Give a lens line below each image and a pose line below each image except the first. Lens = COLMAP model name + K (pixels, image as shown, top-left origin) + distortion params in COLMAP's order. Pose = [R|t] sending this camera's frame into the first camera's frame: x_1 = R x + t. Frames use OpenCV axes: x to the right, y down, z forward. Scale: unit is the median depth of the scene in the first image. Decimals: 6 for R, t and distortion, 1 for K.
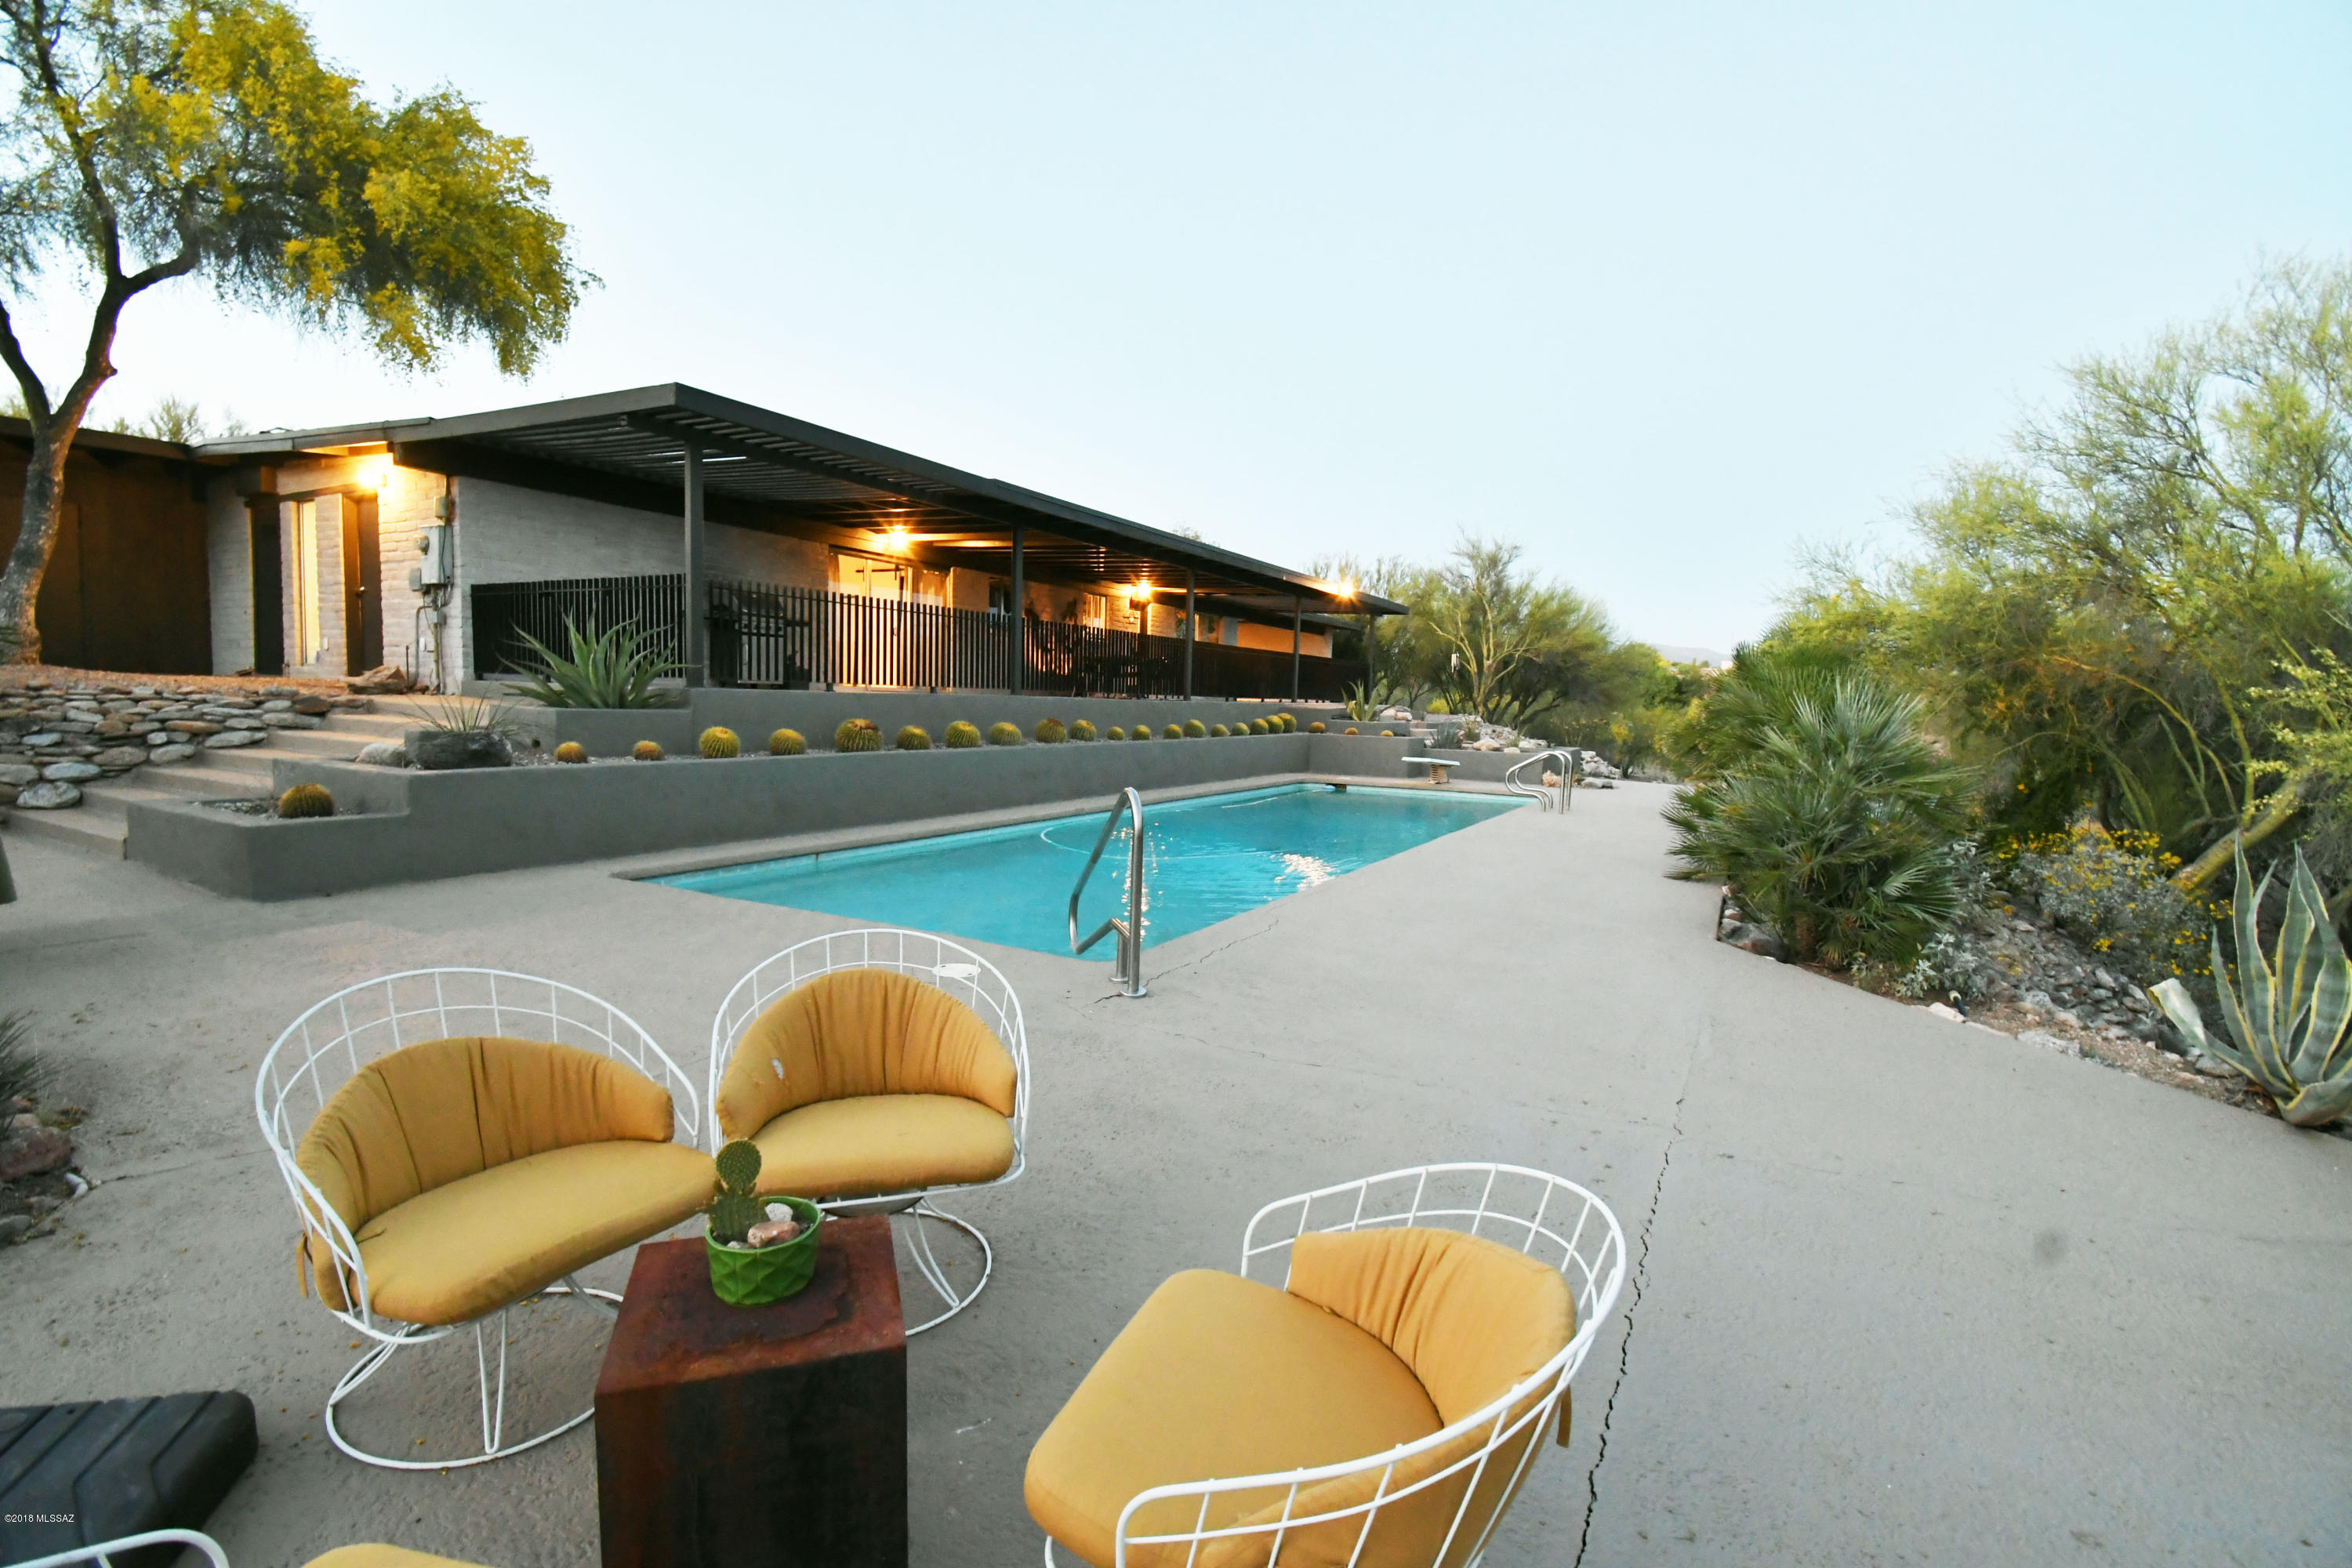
lens RADIAL K [[1033.9, 0, 1176.0], [0, 1033.9, 784.0], [0, 0, 1]] dist [0.019586, -0.026394]
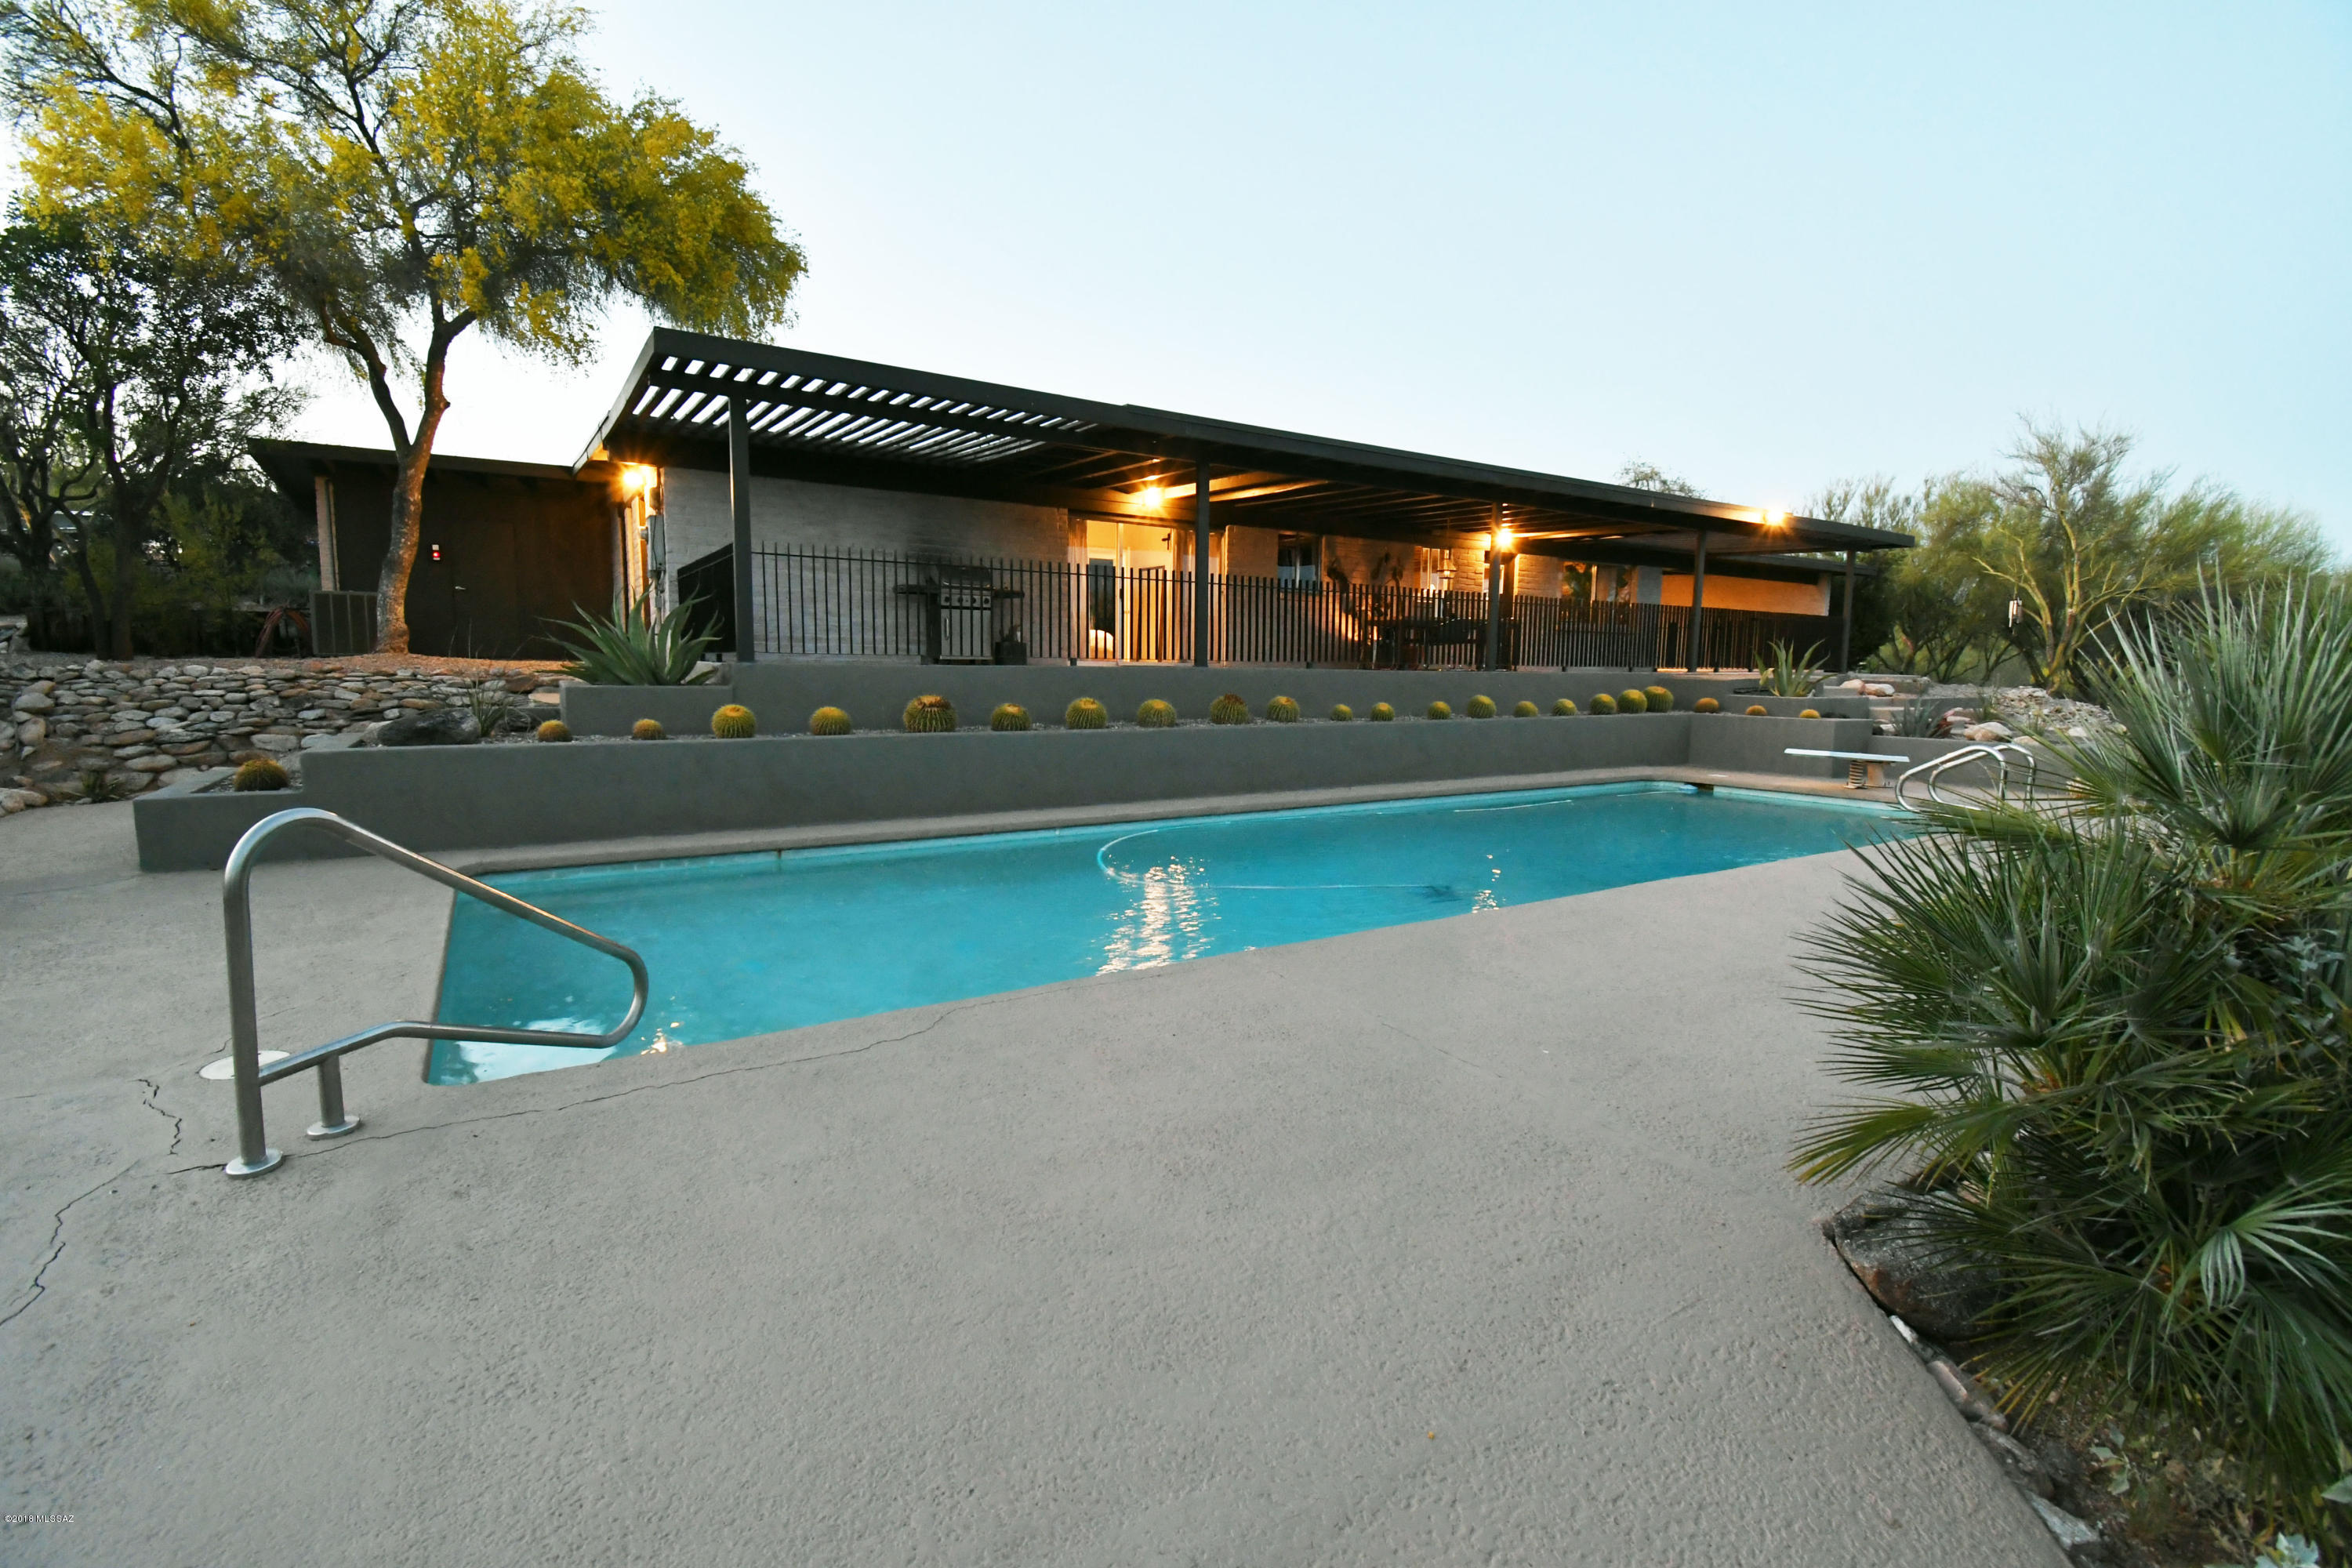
lens RADIAL K [[1033.9, 0, 1176.0], [0, 1033.9, 784.0], [0, 0, 1]] dist [0.019586, -0.026394]
pose [[0.882932, 0.035552, -0.468153, 0.171653], [-0.025646, 0.999292, 0.027518, -0.010177], [0.468800, -0.012291, 0.883219, 0.190396]]
